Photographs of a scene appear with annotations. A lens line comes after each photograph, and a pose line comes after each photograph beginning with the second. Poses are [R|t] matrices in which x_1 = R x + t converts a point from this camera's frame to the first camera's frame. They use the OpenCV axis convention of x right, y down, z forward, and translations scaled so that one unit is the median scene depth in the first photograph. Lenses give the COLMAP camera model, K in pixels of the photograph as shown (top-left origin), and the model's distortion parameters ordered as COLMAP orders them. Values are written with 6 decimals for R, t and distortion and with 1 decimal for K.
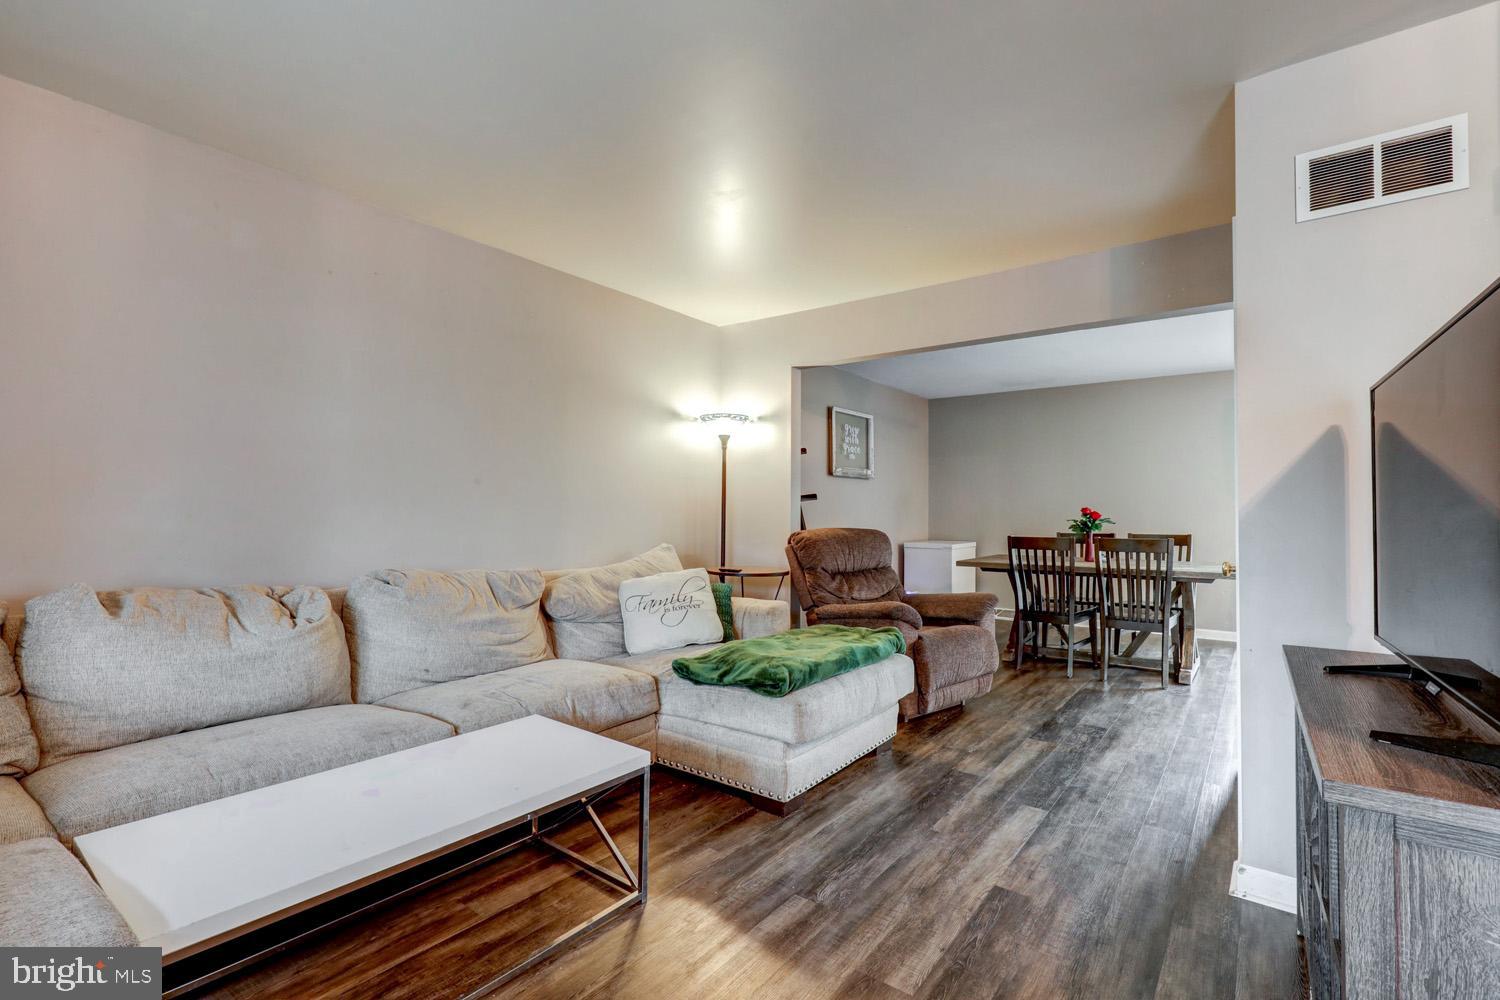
lens RADIAL K [[680.1, 0, 751.3], [0, 680.1, 503.3], [0, 0, 1]] dist [-0.000412, 0.000227]
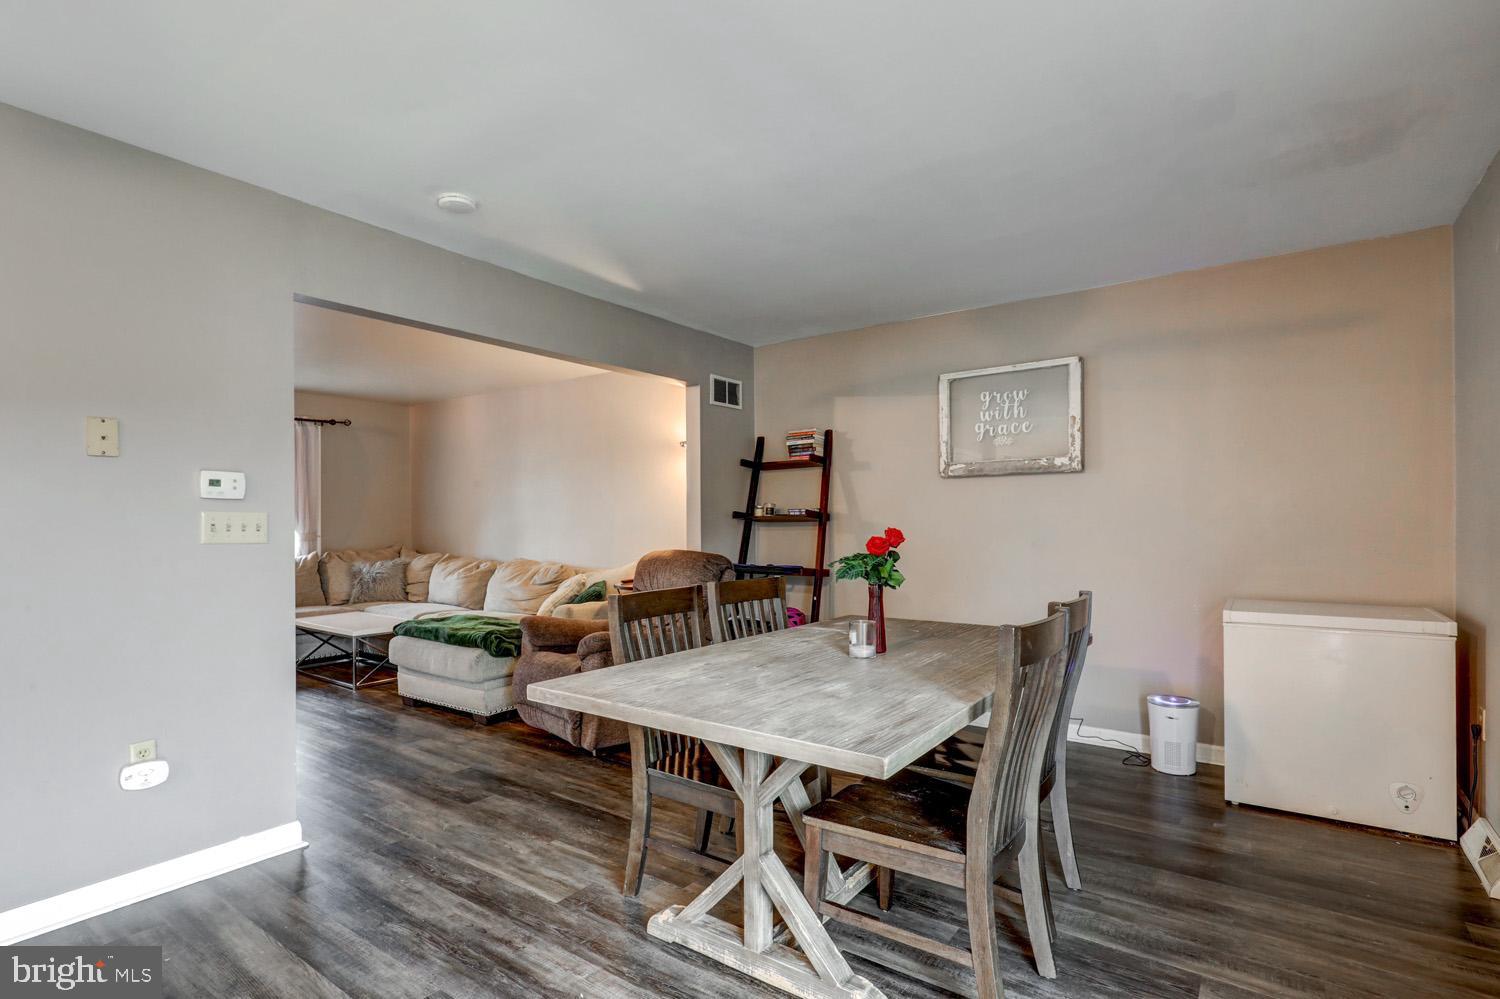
lens RADIAL K [[733.1, 0, 756.4], [0, 733.1, 518.3], [0, 0, 1]] dist [0.001001, 0.000069]
pose [[0.022320, -0.000033, -0.999751, 1.453277], [0.026065, 0.999660, 0.000549, -0.008556], [0.999411, -0.026070, 0.022313, 1.369172]]
